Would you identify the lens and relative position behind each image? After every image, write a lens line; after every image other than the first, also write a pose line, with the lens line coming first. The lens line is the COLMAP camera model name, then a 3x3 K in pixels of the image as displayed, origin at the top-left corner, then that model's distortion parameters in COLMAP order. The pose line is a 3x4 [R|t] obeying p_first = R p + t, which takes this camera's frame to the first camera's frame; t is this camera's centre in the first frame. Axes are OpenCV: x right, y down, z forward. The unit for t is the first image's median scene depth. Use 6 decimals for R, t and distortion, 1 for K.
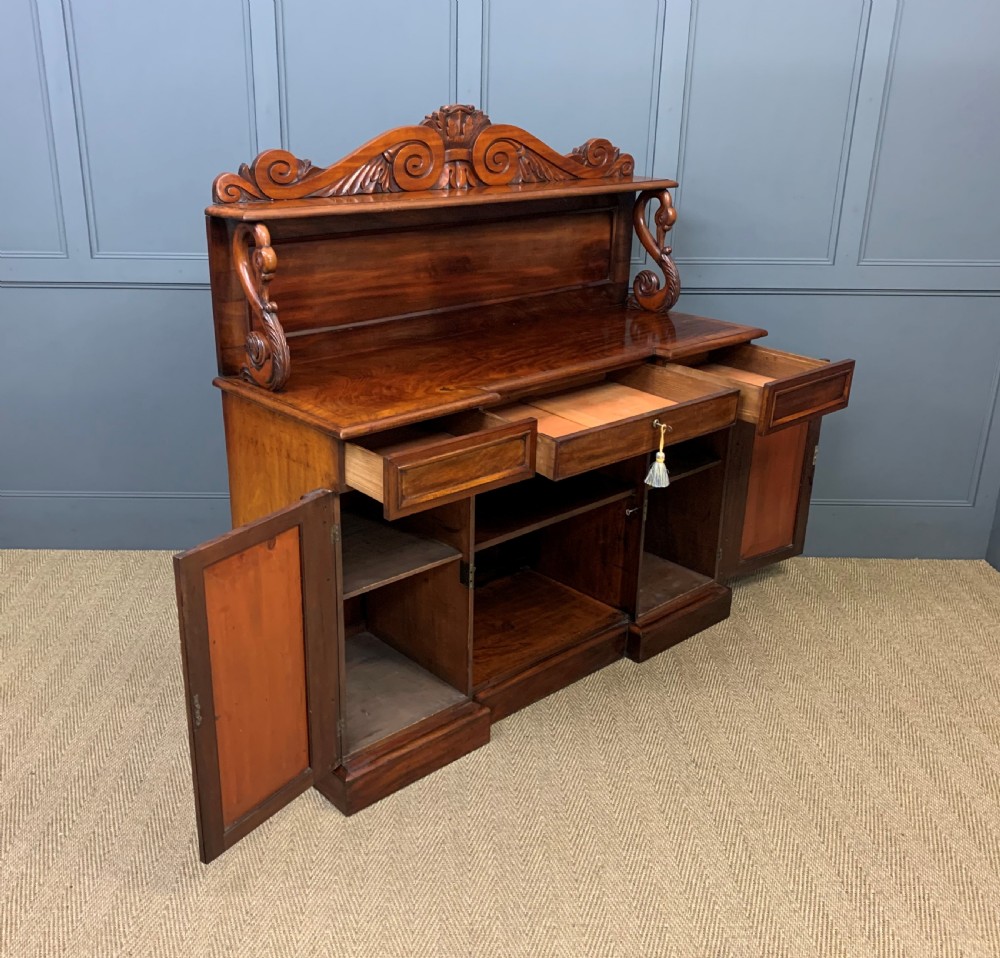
lens RADIAL K [[1019.7, 0, 454.3], [0, 1019.7, 443.9], [0, 0, 1]] dist [0.119714, -0.004915]
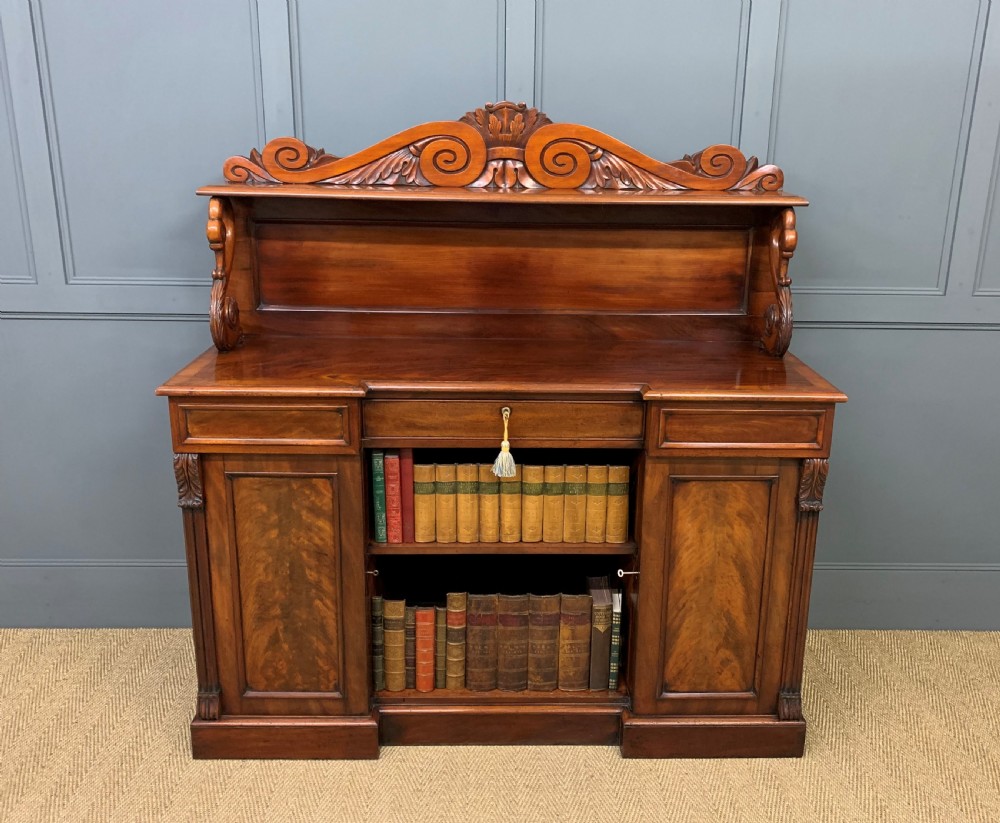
lens RADIAL K [[919.8, 0, 518.6], [0, 919.8, 406.0], [0, 0, 1]] dist [0.038920, -0.003041]
pose [[0.777954, 0.181468, -0.601546, 0.591581], [-0.213820, 0.976705, 0.018117, -0.070861], [0.590821, 0.114528, 0.798633, 0.359066]]
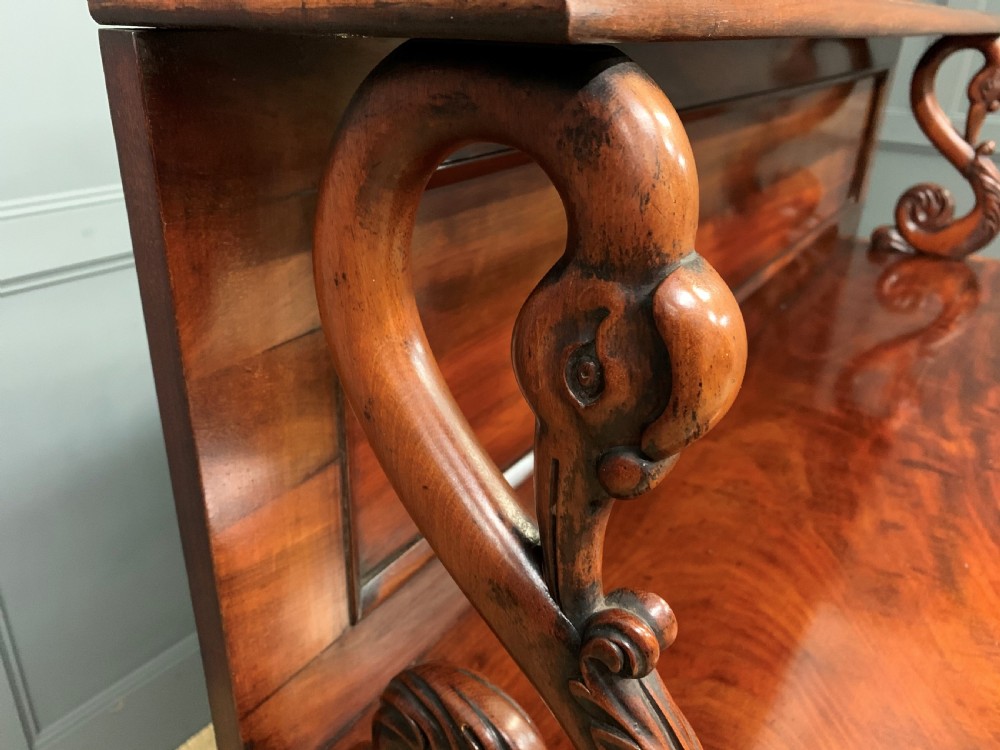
lens RADIAL K [[789.1, 0, 489.5], [0, 789.1, 371.9], [0, 0, 1]] dist [-0.005648, -0.003994]
pose [[0.968801, -0.089016, 0.231304, -0.189955], [0.063543, 0.991291, 0.115344, -0.159171], [-0.239557, -0.097048, 0.966020, 0.764320]]
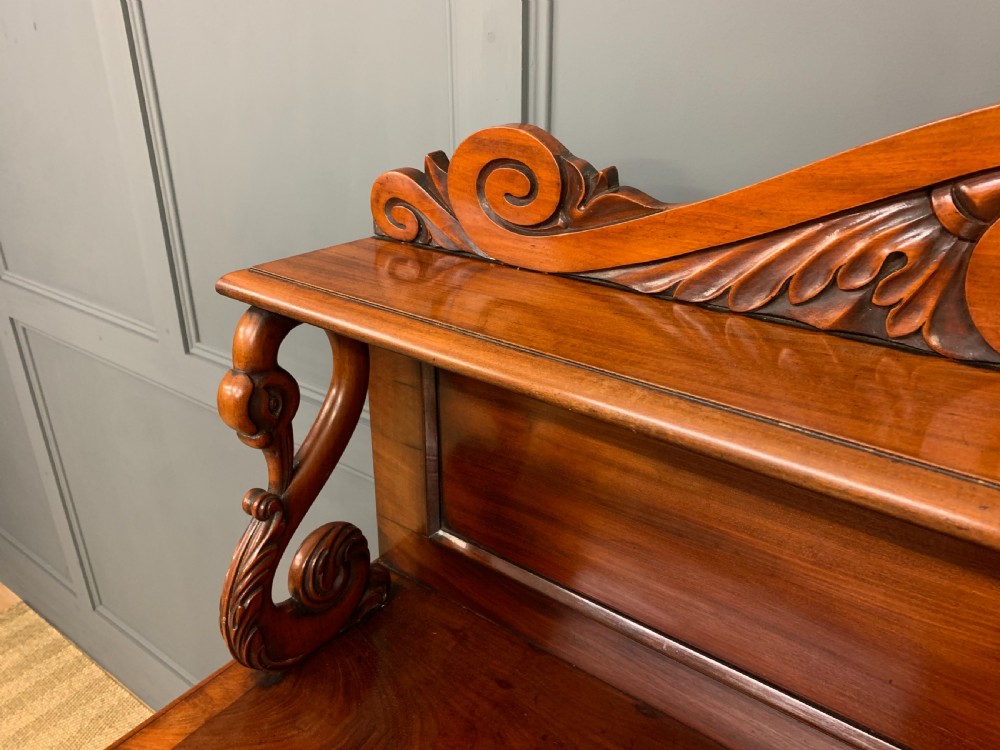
lens RADIAL K [[778.6, 0, 495.9], [0, 778.6, 372.3], [0, 0, 1]] dist [0.015540, -0.008943]
pose [[0.213117, 0.388547, -0.896444, 0.082033], [-0.319476, 0.894798, 0.311883, -0.263121], [0.923318, 0.219925, 0.314828, 0.840592]]
